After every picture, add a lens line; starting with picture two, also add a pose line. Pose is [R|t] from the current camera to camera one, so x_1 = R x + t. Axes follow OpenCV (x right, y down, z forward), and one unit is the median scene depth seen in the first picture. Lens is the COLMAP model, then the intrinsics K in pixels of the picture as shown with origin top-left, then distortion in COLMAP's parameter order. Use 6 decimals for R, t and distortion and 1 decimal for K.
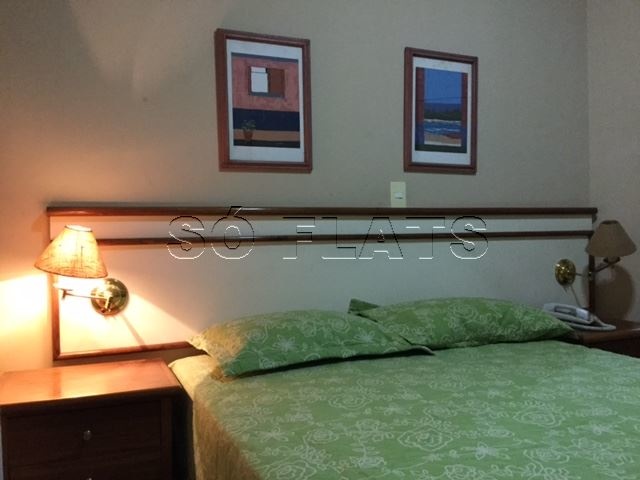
lens RADIAL K [[573.1, 0, 316.3], [0, 573.1, 238.3], [0, 0, 1]] dist [0.077305, -0.159547]
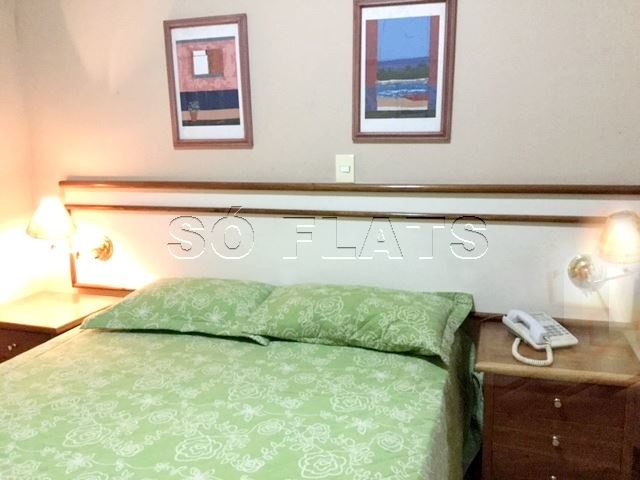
lens RADIAL K [[573.1, 0, 320.5], [0, 573.1, 239.8], [0, 0, 1]] dist [0.077305, -0.159547]
pose [[0.768889, 0.120414, -0.627941, 0.788606], [0.002102, 0.981625, 0.190811, -0.155428], [0.639379, -0.148033, 0.754507, 0.281247]]
